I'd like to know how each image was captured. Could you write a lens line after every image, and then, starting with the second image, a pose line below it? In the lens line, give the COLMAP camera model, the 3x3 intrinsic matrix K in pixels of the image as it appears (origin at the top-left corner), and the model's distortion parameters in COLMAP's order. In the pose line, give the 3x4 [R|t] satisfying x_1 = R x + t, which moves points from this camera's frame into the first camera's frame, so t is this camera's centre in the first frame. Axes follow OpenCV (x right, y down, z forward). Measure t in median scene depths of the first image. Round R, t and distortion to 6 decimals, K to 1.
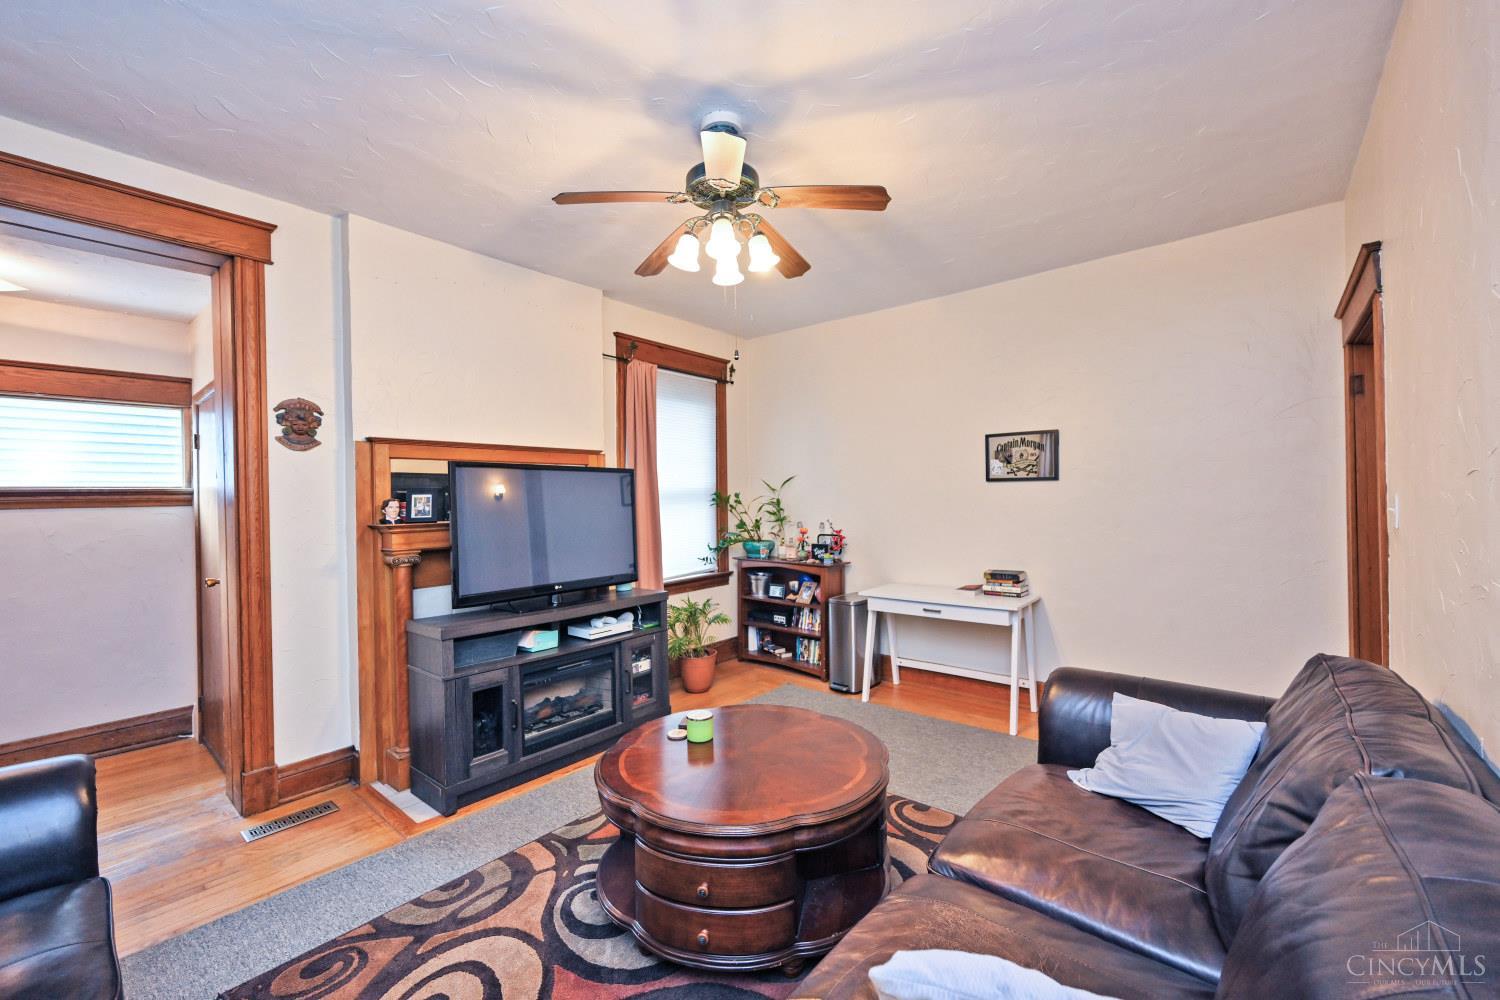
lens RADIAL K [[603.7, 0, 746.9], [0, 603.7, 497.2], [0, 0, 1]] dist [0.018341, 0.000025]
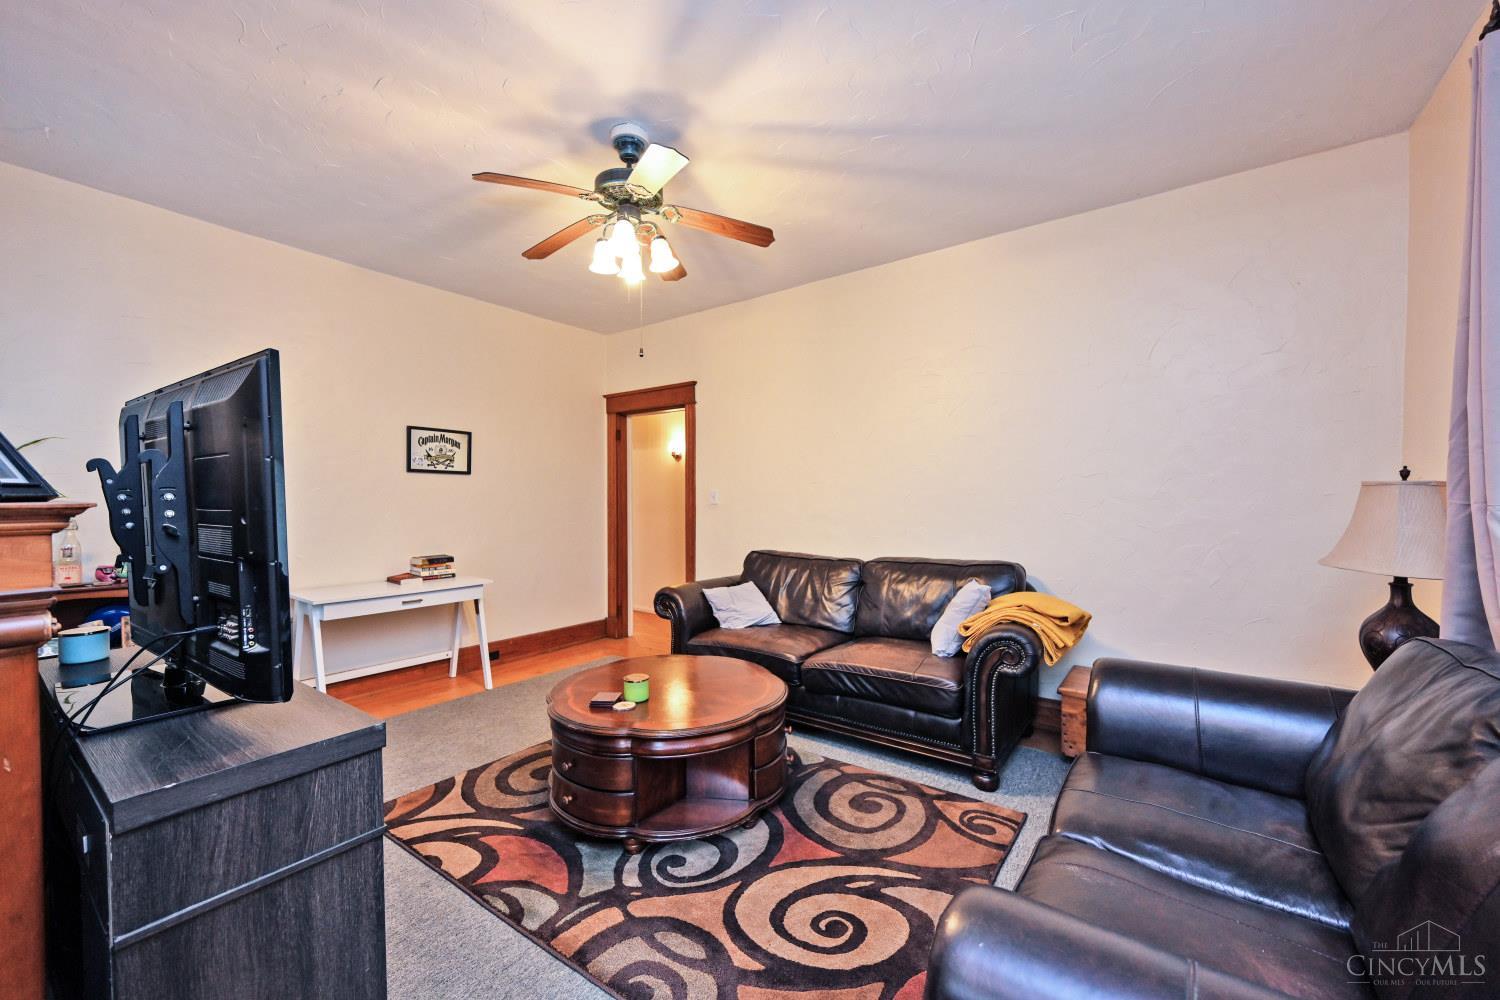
lens RADIAL K [[603.7, 0, 746.9], [0, 603.7, 497.2], [0, 0, 1]] dist [0.018341, 0.000025]
pose [[-0.067763, 0.018191, 0.997536, -0.663311], [0.000052, 0.999834, -0.018230, 0.035629], [-0.997701, -0.001183, -0.067753, 0.501262]]
